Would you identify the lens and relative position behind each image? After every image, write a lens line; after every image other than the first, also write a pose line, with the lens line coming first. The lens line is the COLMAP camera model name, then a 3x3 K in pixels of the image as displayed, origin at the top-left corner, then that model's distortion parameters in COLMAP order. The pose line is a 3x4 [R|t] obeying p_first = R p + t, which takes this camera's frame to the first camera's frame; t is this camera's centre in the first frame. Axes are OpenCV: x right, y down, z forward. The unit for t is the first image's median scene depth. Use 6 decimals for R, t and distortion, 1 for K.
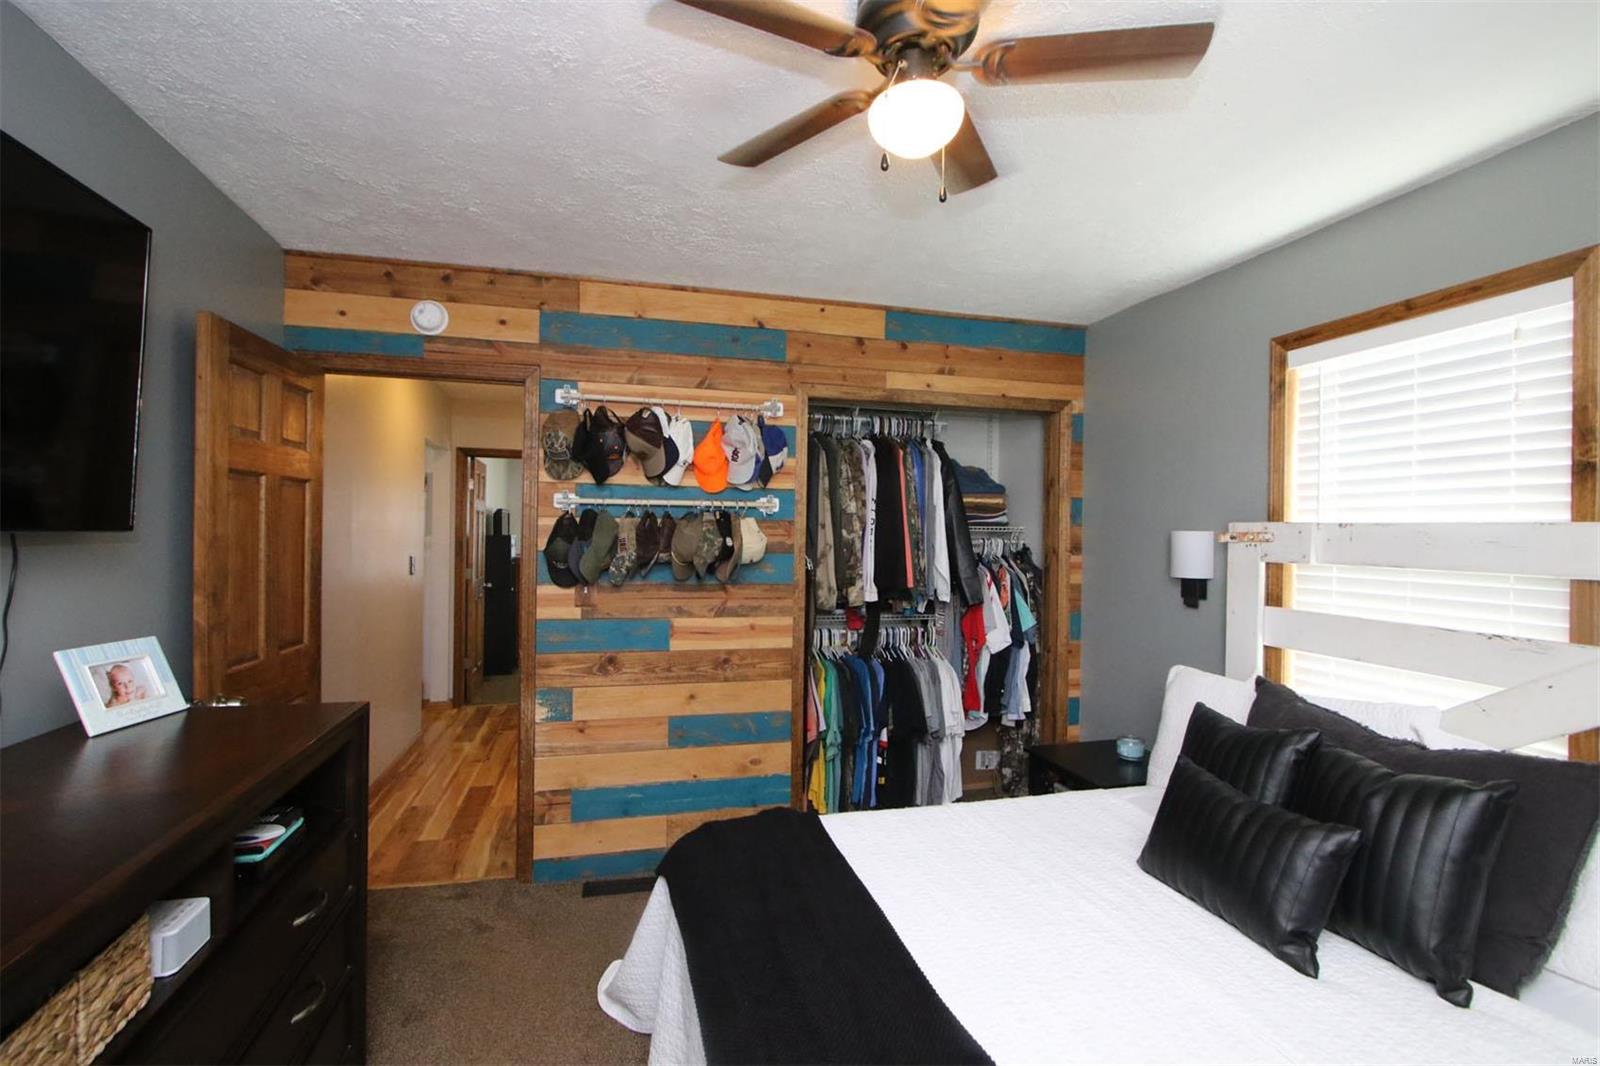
lens RADIAL K [[729.6, 0, 803.0], [0, 729.6, 533.1], [0, 0, 1]] dist [-0.011224, 0.001740]
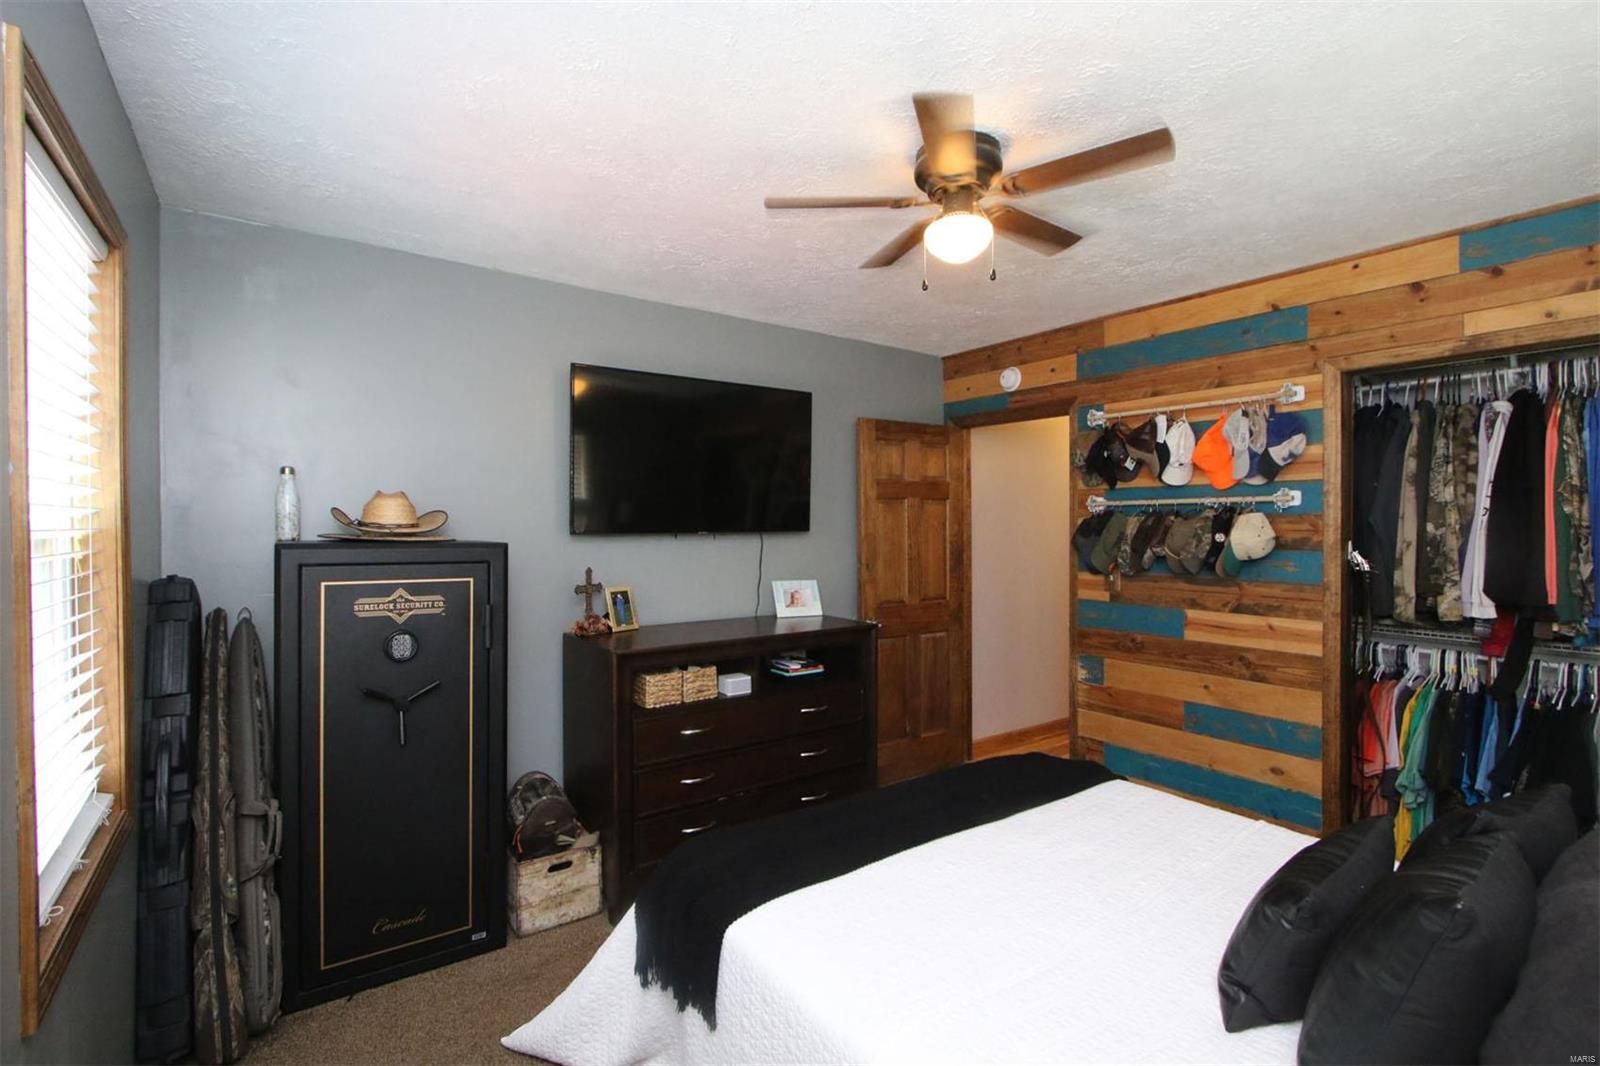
lens RADIAL K [[729.6, 0, 811.3], [0, 729.6, 532.4], [0, 0, 1]] dist [-0.011224, 0.001740]
pose [[0.374187, -0.003162, -0.927348, 0.587897], [0.006944, 0.999976, -0.000608, 0.001094], [0.927327, -0.006212, 0.374200, 0.091856]]
